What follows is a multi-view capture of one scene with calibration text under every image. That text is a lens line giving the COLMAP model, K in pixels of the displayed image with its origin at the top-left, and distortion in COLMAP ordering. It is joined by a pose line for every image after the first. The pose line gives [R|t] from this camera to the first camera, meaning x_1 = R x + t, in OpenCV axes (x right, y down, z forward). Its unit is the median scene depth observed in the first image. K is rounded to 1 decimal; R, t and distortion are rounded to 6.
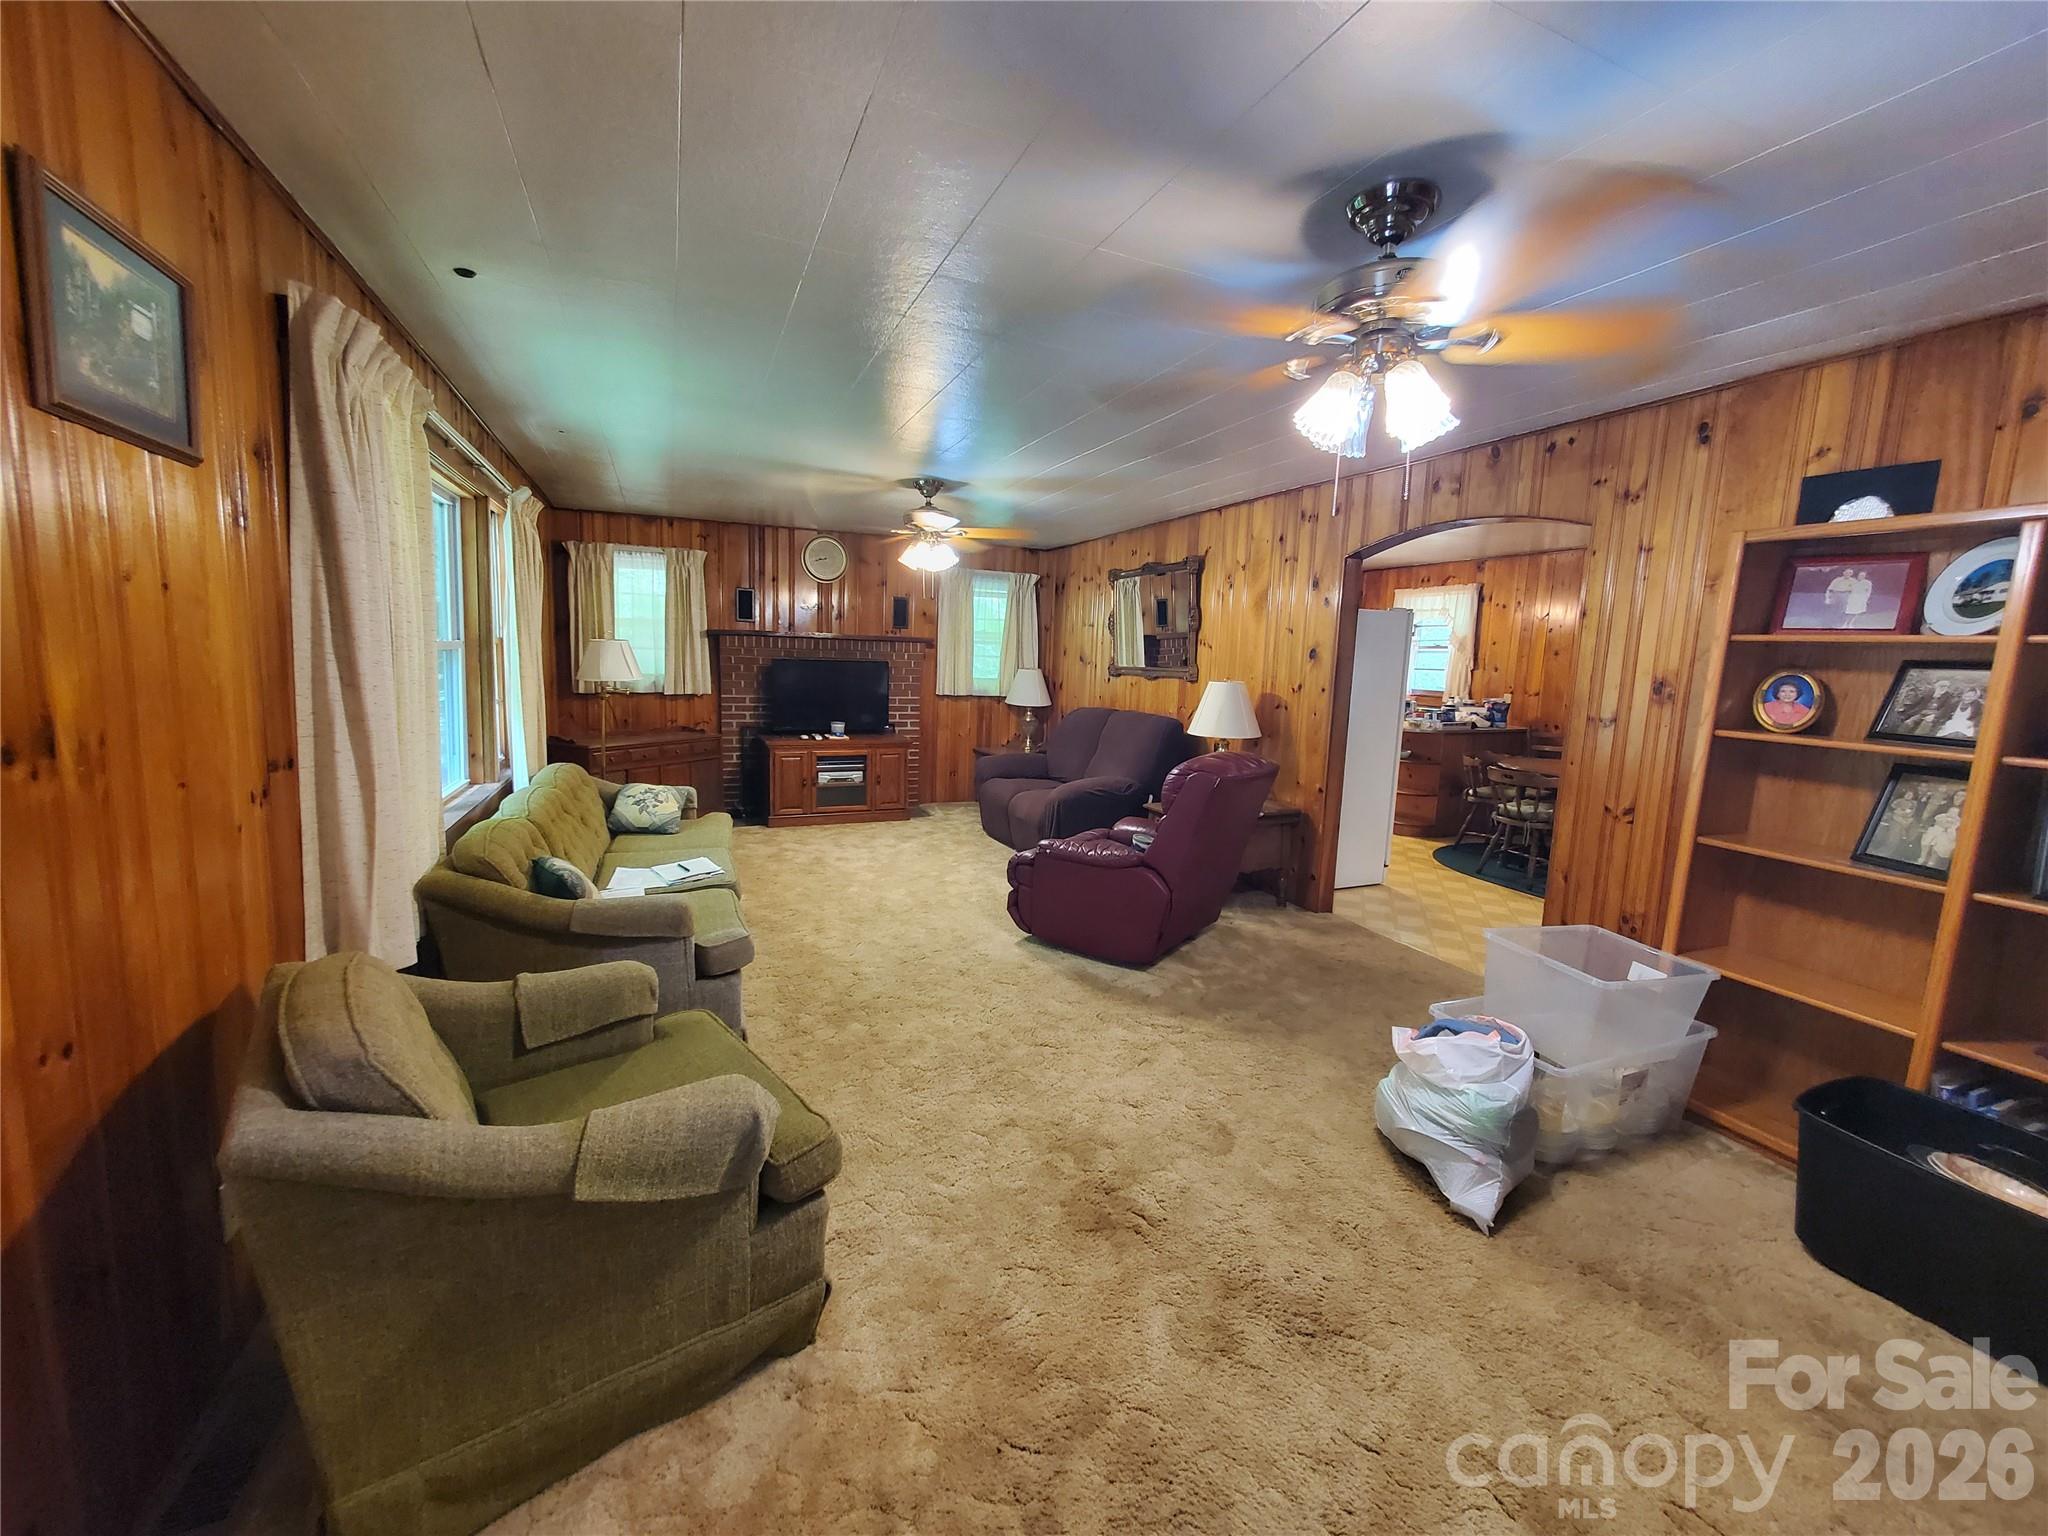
lens RADIAL K [[812.9, 0, 1028.9], [0, 812.9, 760.9], [0, 0, 1]] dist [-0.000745, 0.000241]
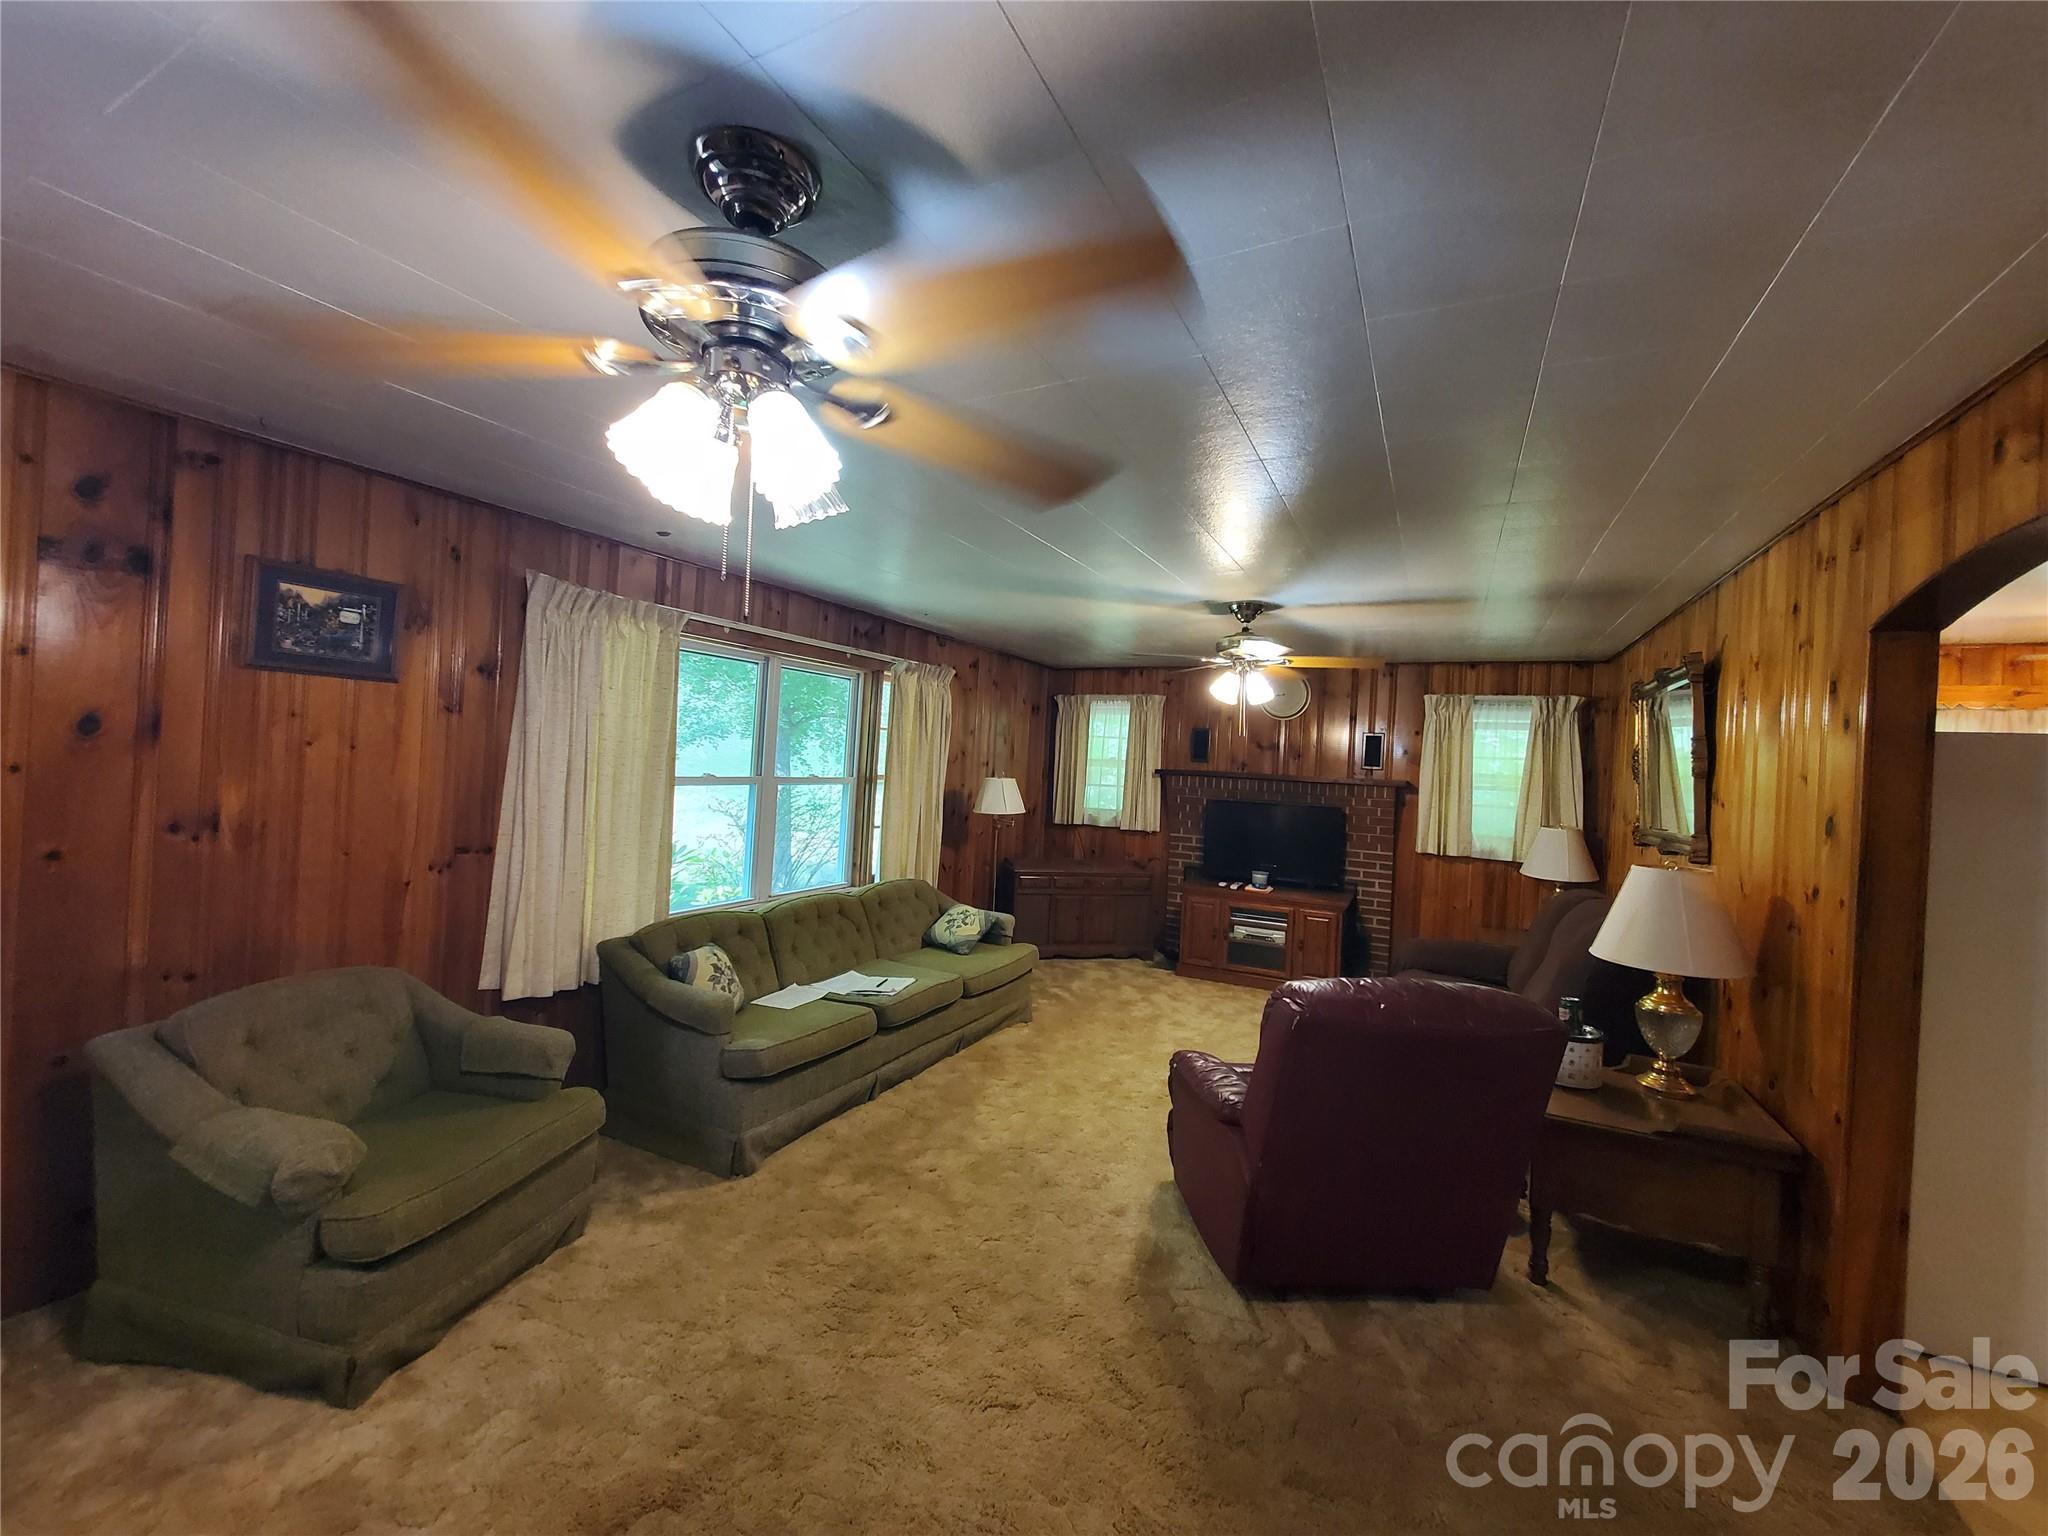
lens RADIAL K [[812.9, 0, 1025.8], [0, 812.9, 761.3], [0, 0, 1]] dist [-0.000745, 0.000241]
pose [[0.629424, -0.001240, -0.777061, 0.404426], [-0.128659, 0.986030, -0.105788, -0.053653], [0.766337, 0.166561, 0.620471, 0.301402]]
